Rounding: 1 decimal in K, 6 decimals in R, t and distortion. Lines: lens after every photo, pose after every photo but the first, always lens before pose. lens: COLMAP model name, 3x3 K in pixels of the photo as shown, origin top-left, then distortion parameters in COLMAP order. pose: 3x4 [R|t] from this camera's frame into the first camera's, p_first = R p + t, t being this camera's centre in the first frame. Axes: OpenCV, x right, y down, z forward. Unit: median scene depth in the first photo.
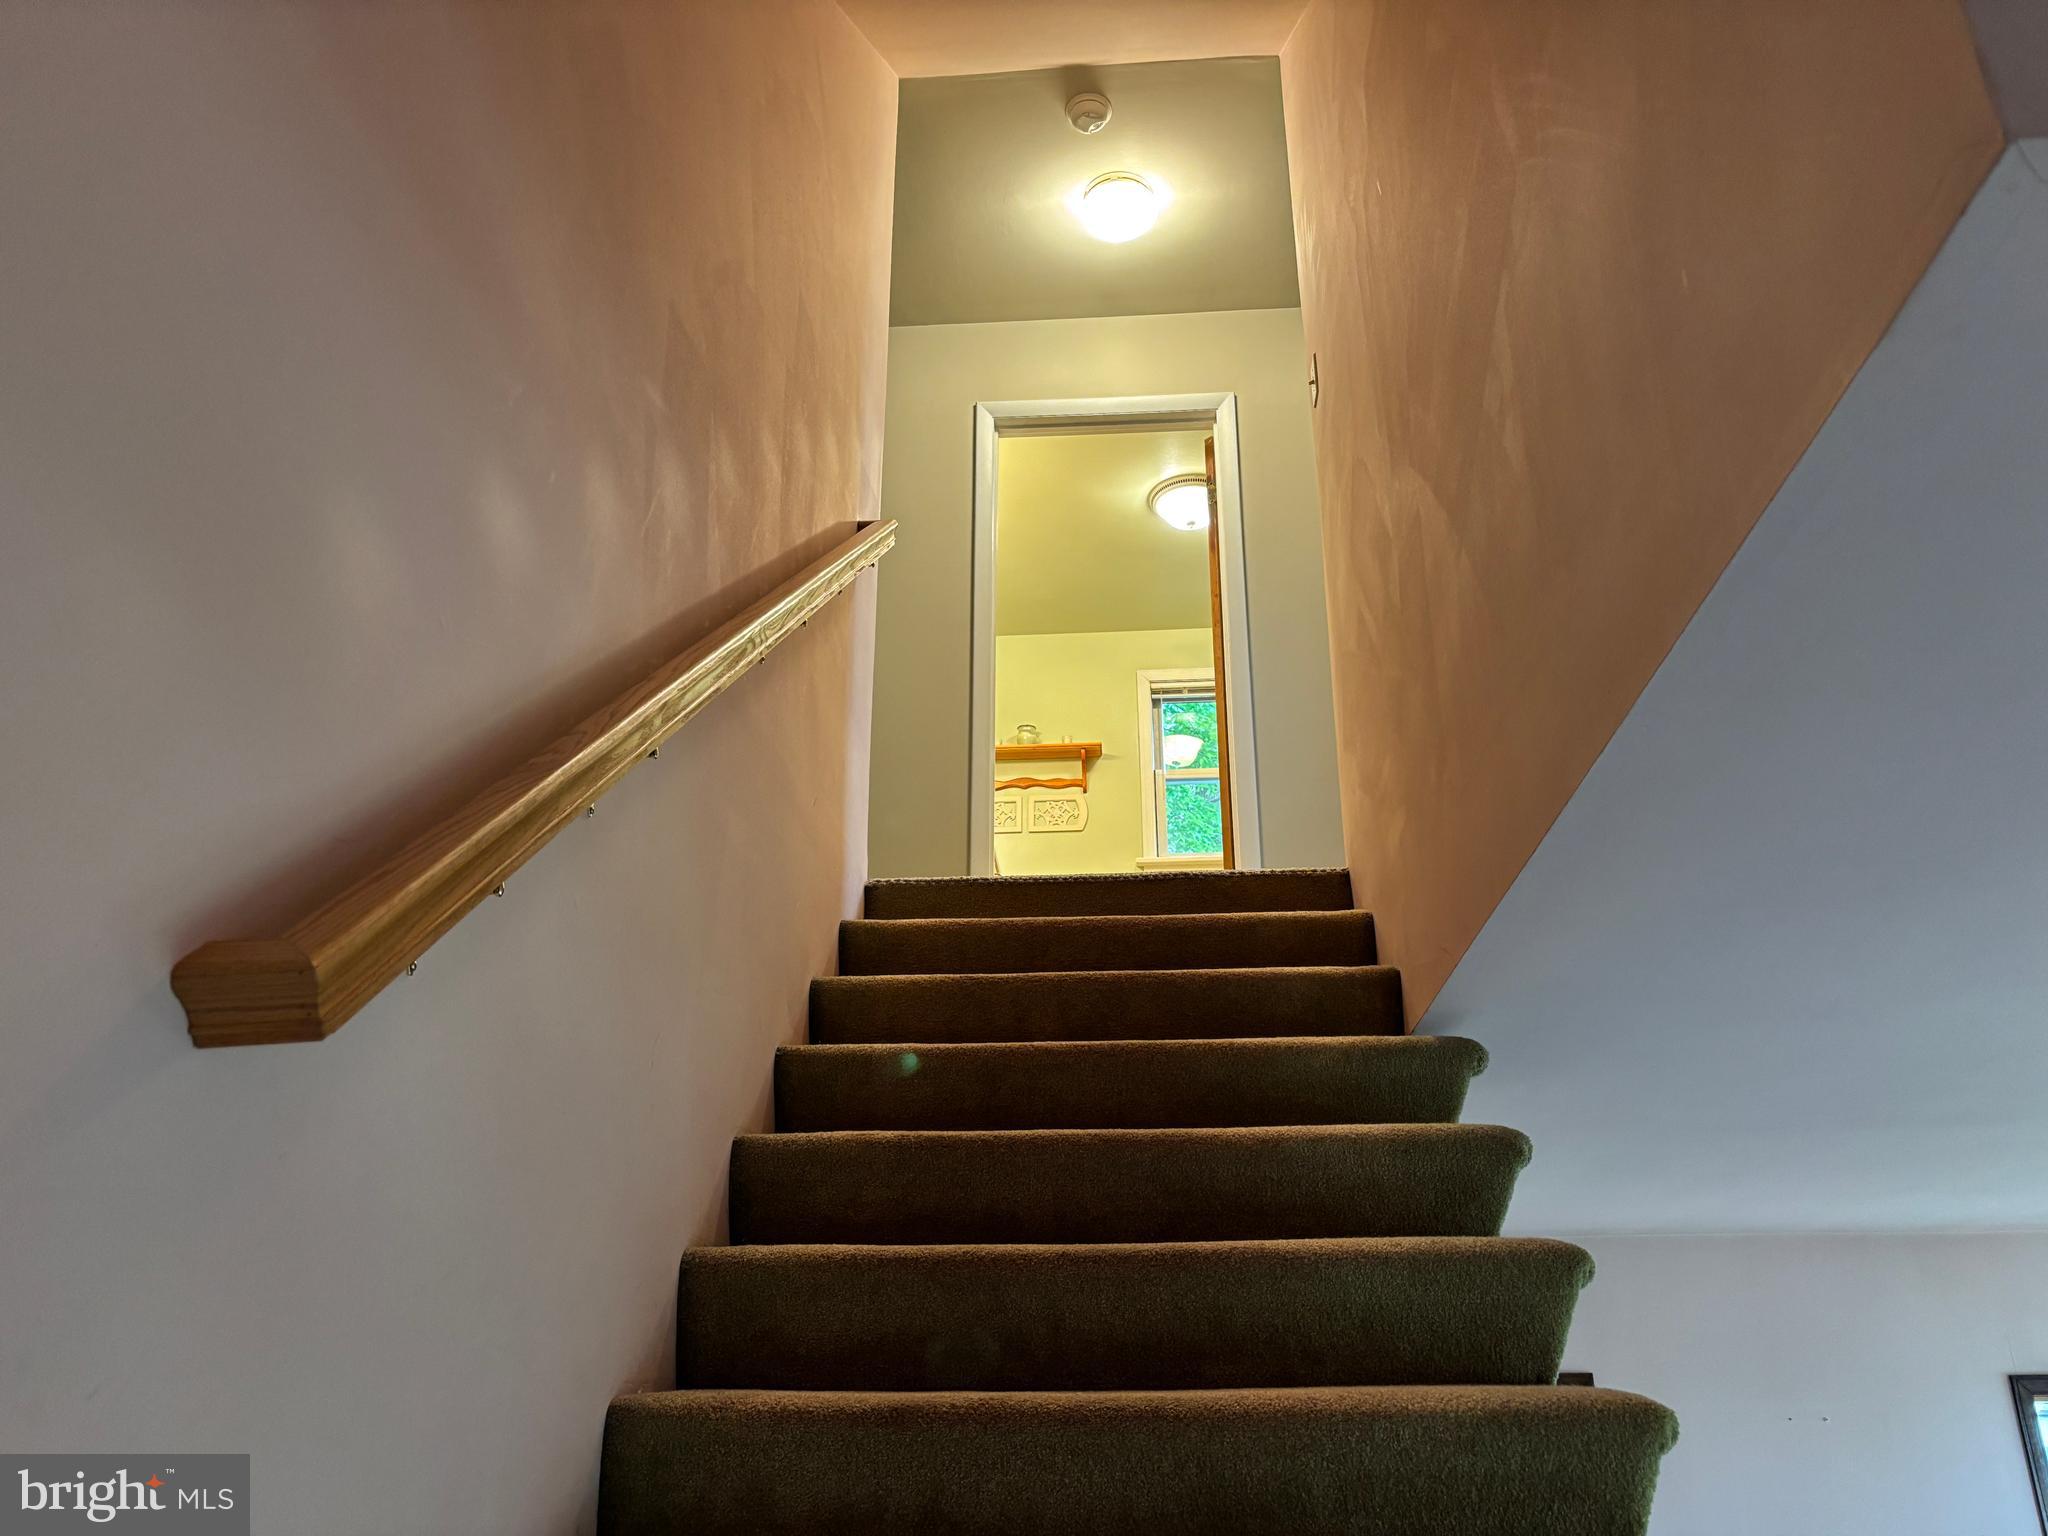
lens RADIAL K [[1539.5, 0, 1033.1], [0, 1539.5, 776.5], [0, 0, 1]] dist [0.004911, 0.002940]
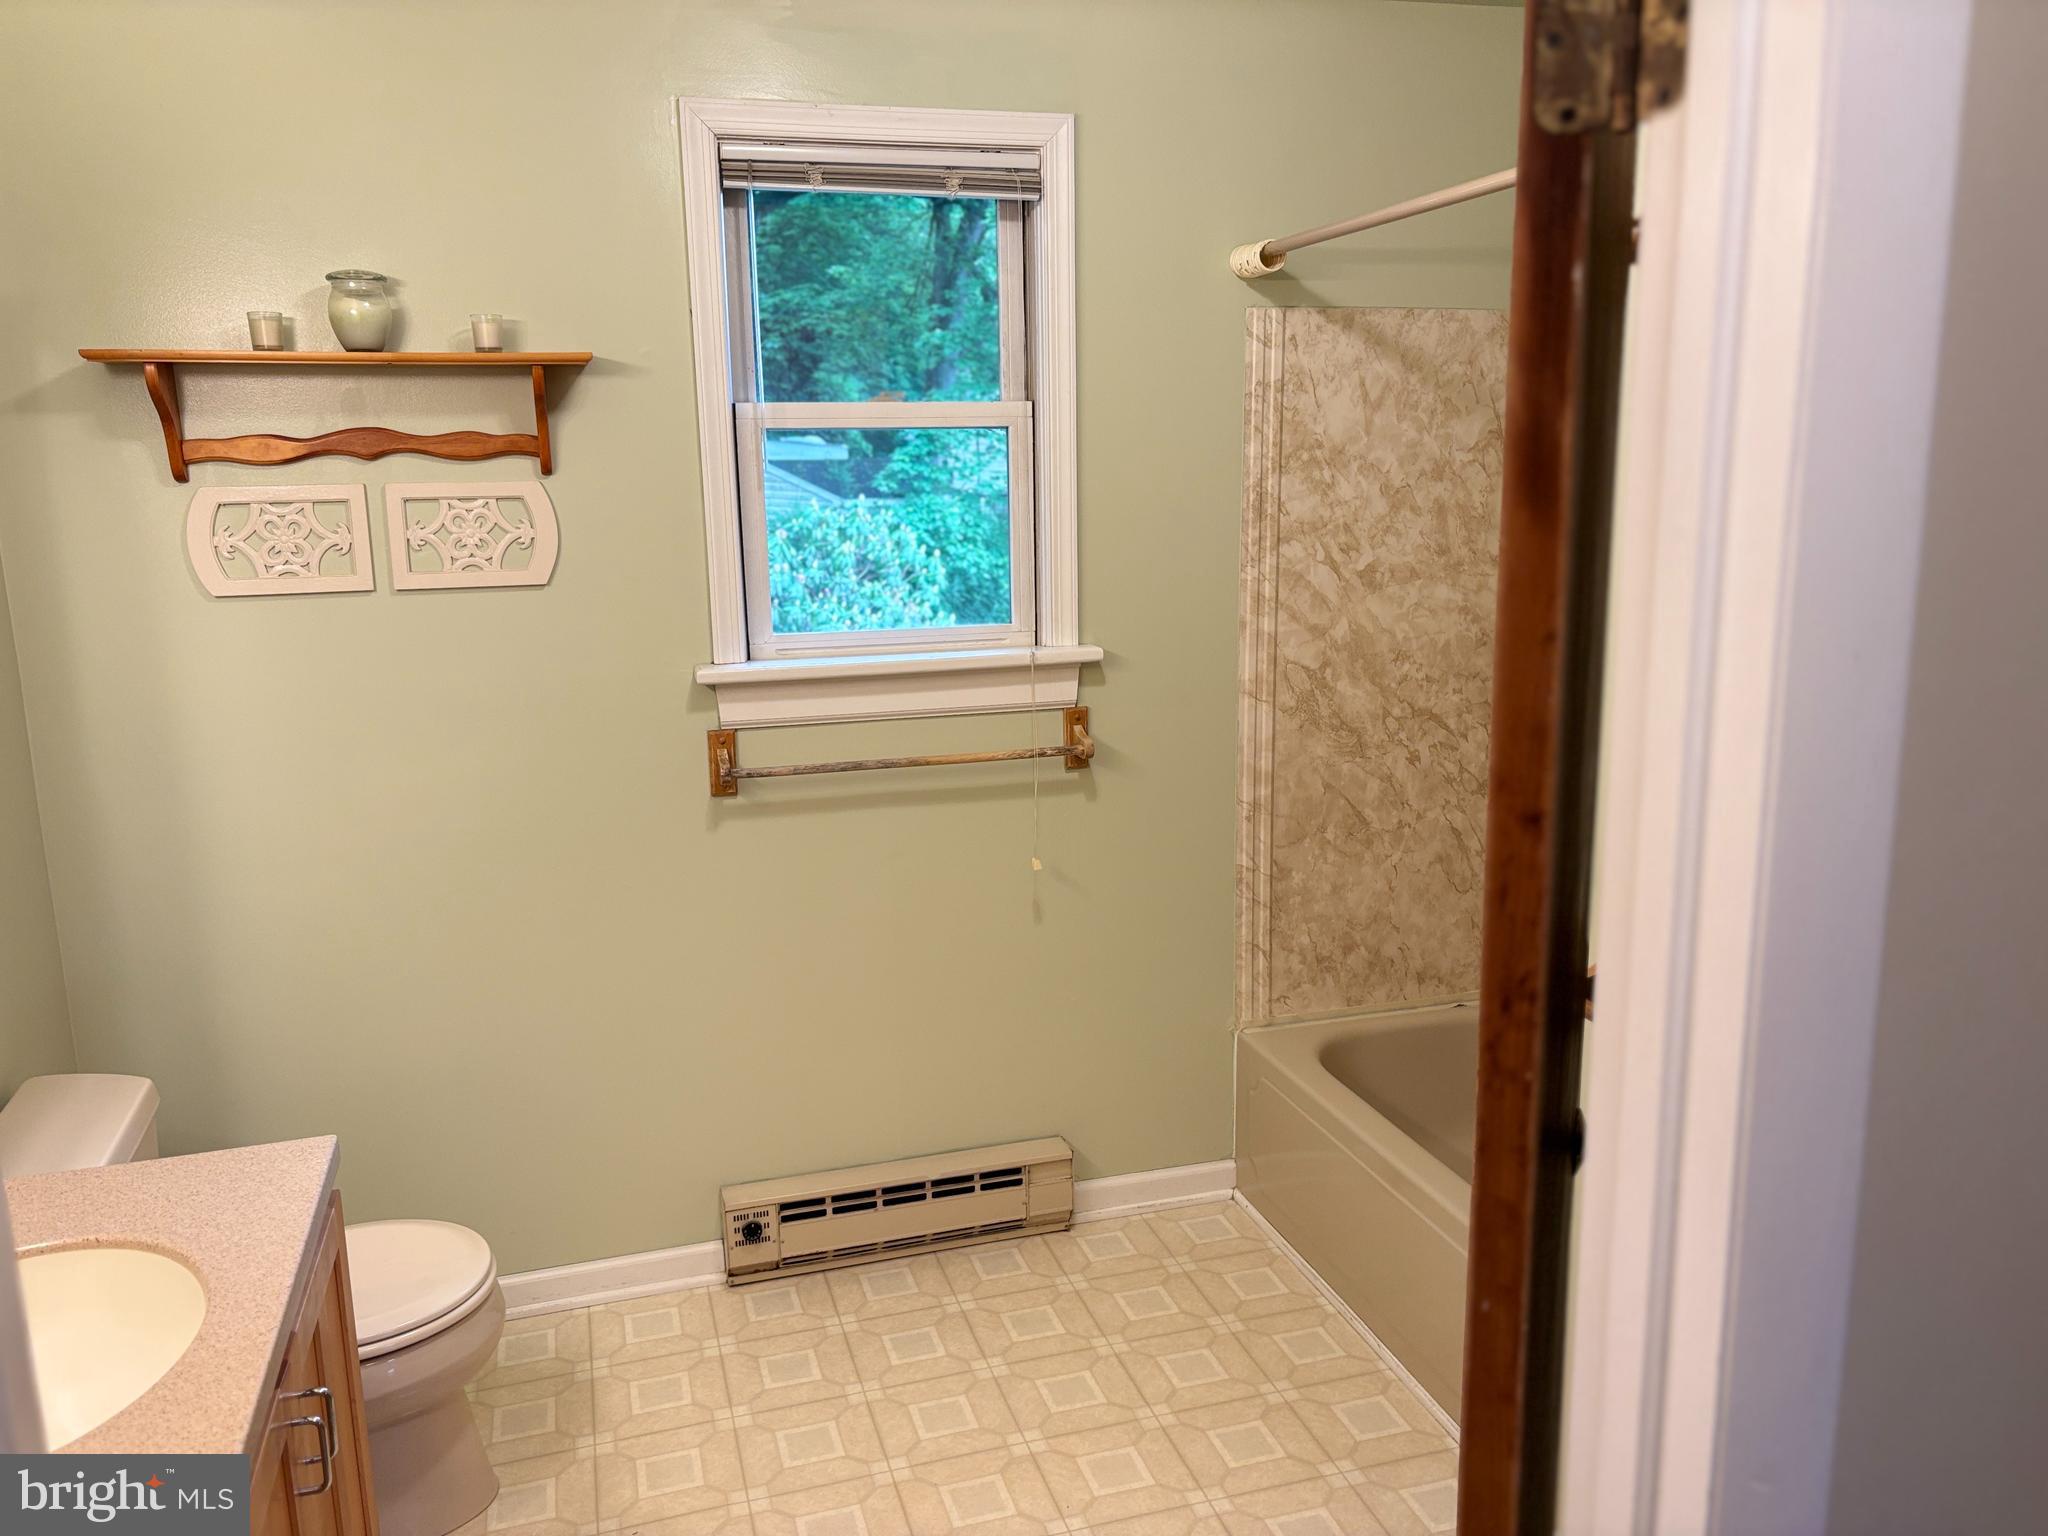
lens RADIAL K [[1539.5, 0, 1031.3], [0, 1539.5, 762.3], [0, 0, 1]] dist [0.008695, -0.004713]
pose [[0.933075, -0.081417, 0.350347, 0.021851], [-0.125062, 0.839832, 0.528244, -0.455697], [-0.337241, -0.536706, 0.773444, 2.048479]]
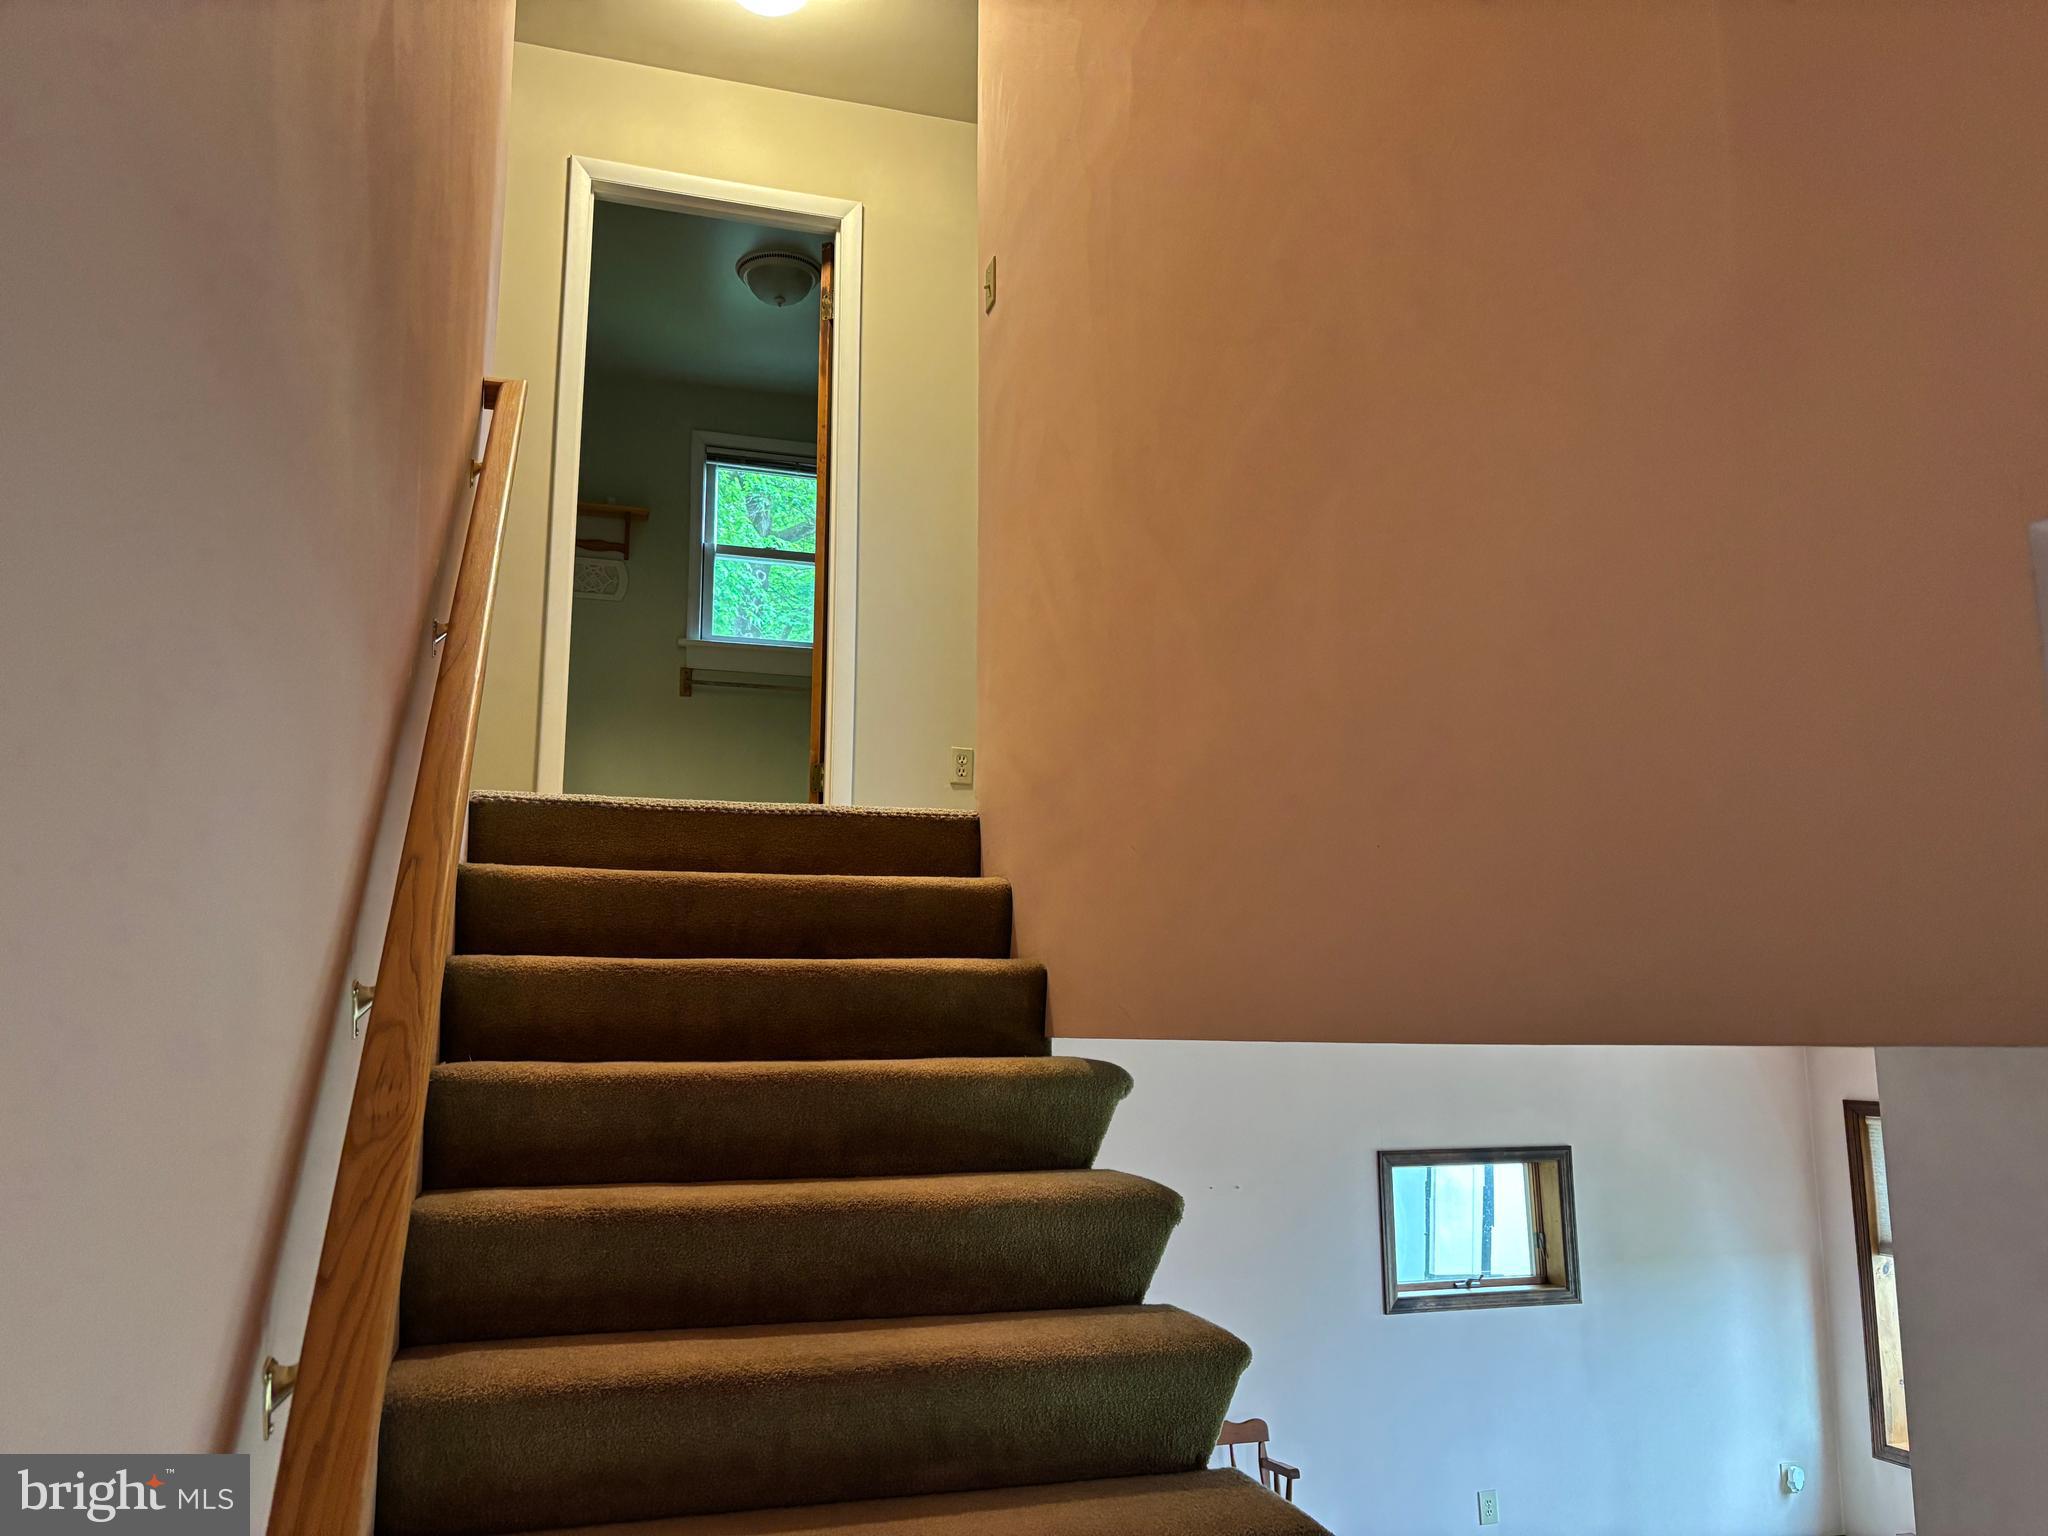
lens RADIAL K [[1539.5, 0, 1033.1], [0, 1539.5, 776.5], [0, 0, 1]] dist [0.004911, 0.002940]
pose [[0.934461, 0.062466, 0.350542, -0.180102], [-0.138033, 0.971058, 0.194921, -0.251885], [-0.328221, -0.230532, 0.916038, 0.083459]]
